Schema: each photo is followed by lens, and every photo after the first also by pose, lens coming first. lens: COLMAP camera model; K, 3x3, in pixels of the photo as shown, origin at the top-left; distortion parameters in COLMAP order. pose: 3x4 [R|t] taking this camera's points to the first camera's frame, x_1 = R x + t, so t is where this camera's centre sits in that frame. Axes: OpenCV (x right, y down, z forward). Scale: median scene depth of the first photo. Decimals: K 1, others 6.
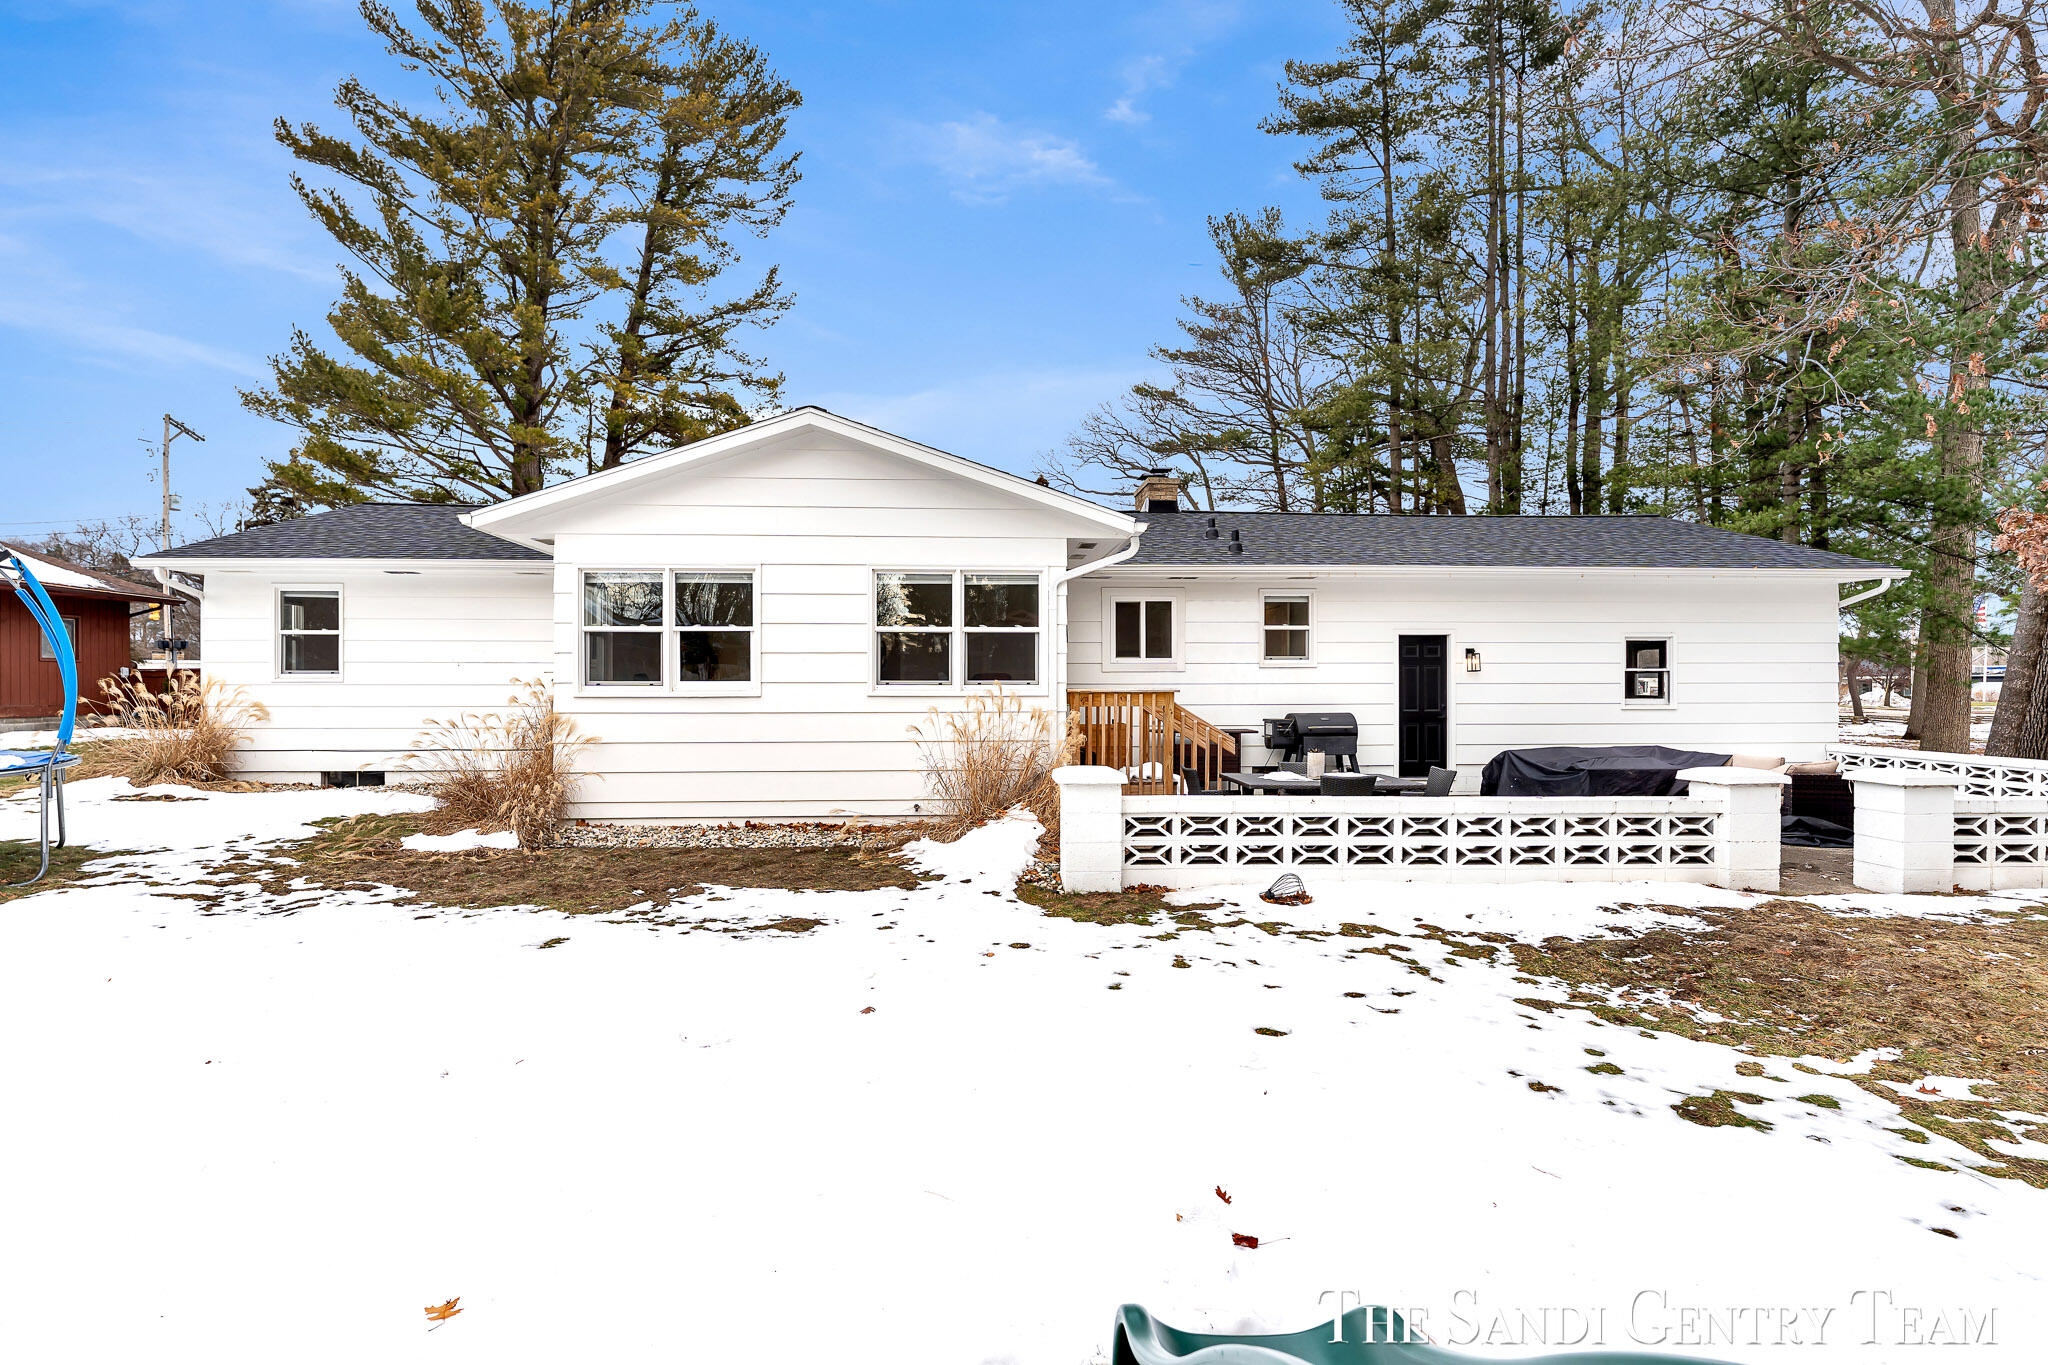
lens RADIAL K [[937.8, 0, 1023.5], [0, 937.8, 695.9], [0, 0, 1]] dist [-0.010451, -0.000322]
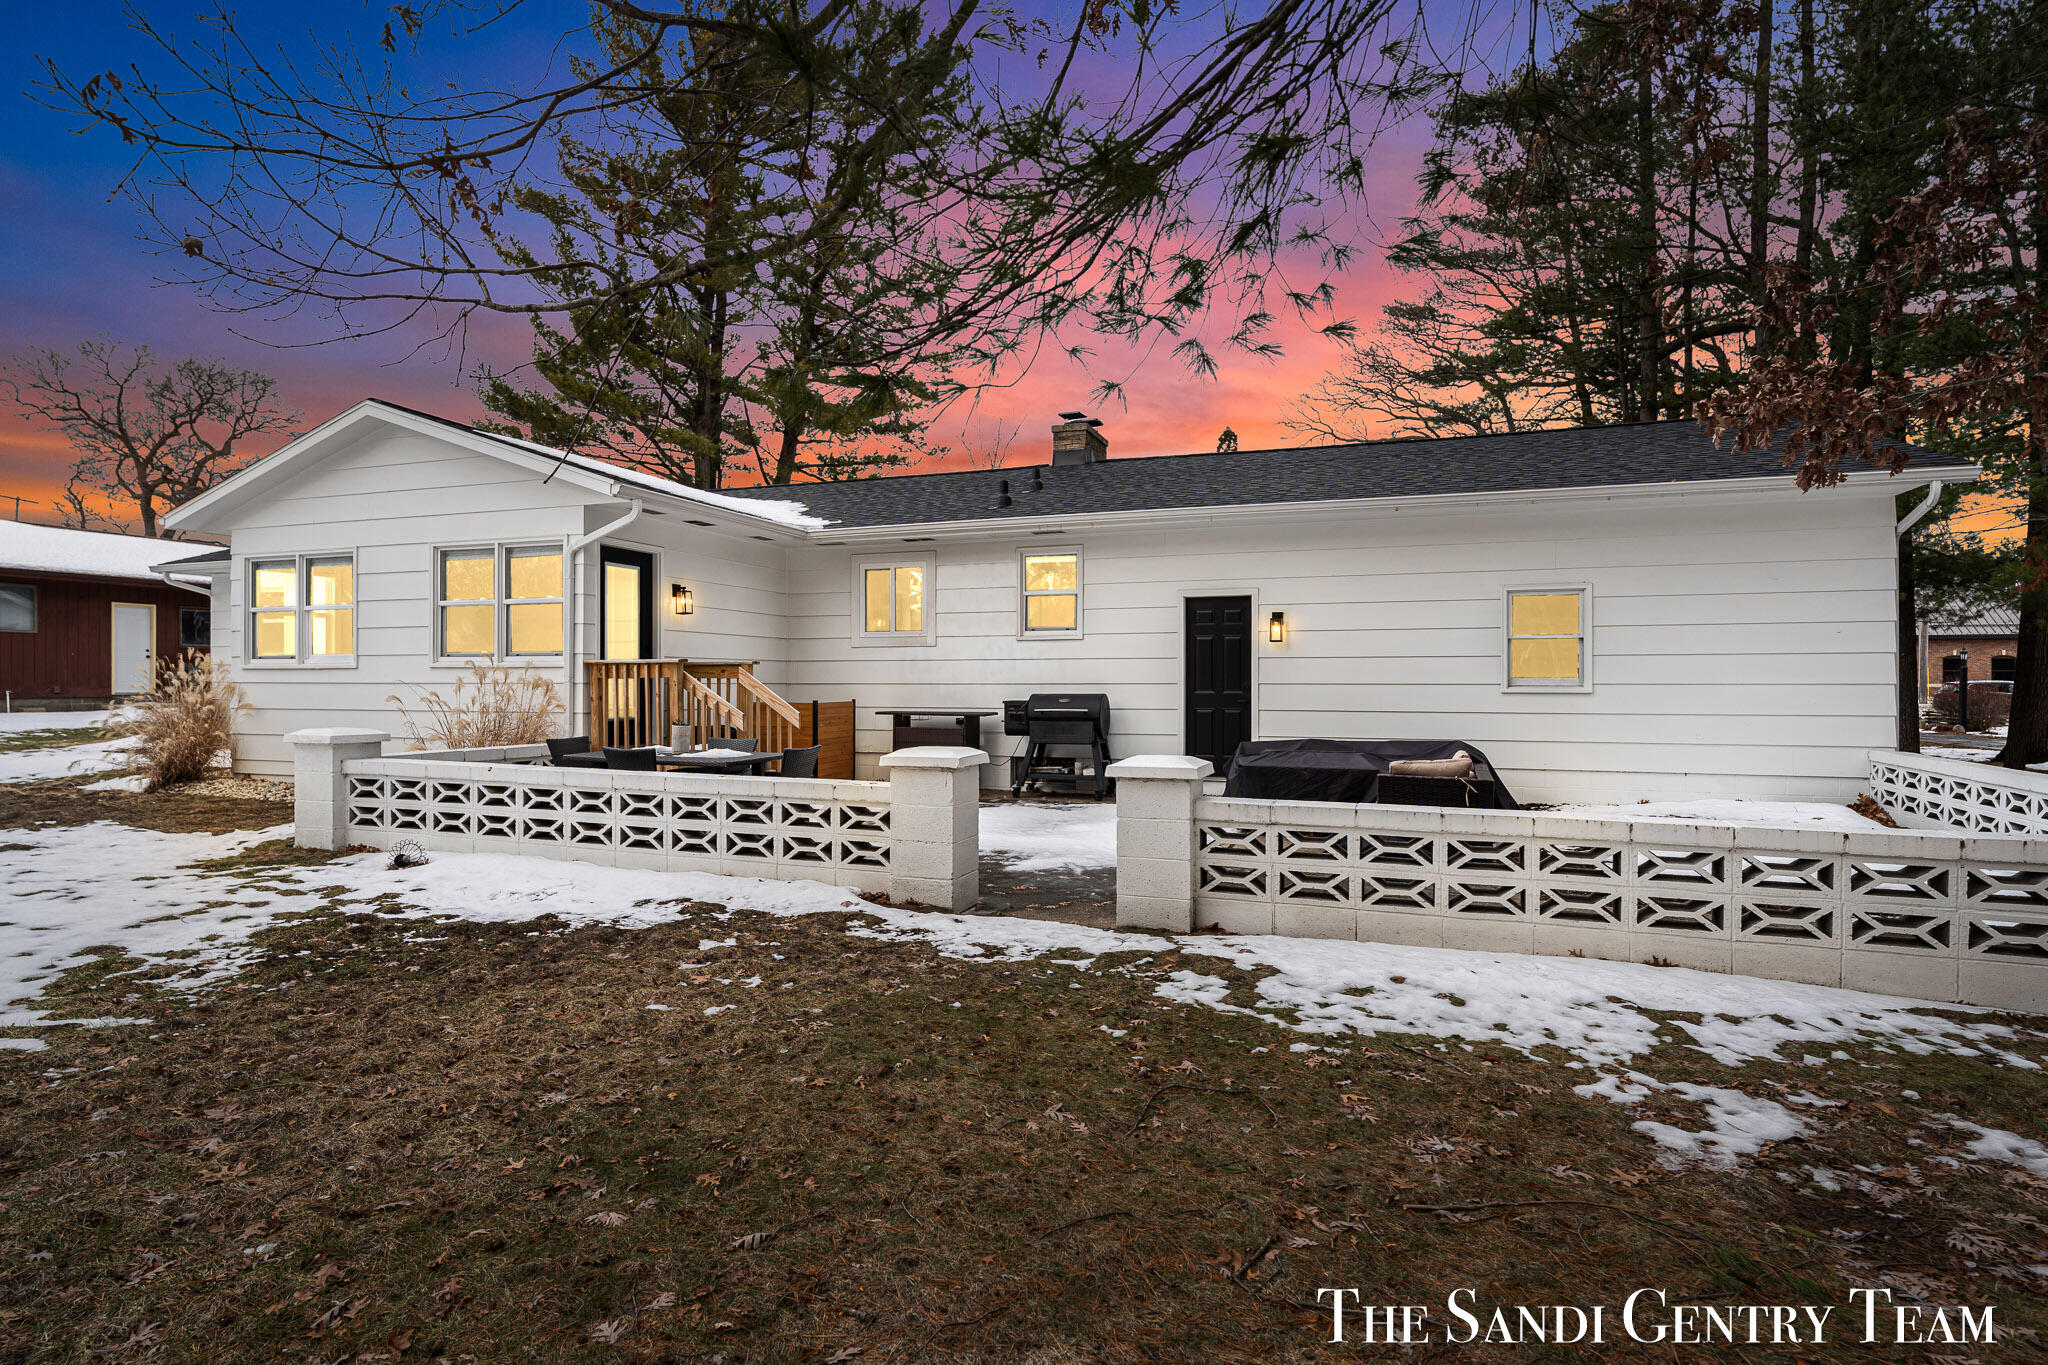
lens RADIAL K [[1078.9, 0, 1024.6], [0, 1078.9, 675.0], [0, 0, 1]] dist [-0.016003, -0.000221]
pose [[0.914367, -0.003739, -0.404870, 0.706312], [-0.002952, 0.999869, -0.015900, 0.017684], [0.404876, 0.015733, 0.914236, 0.117990]]
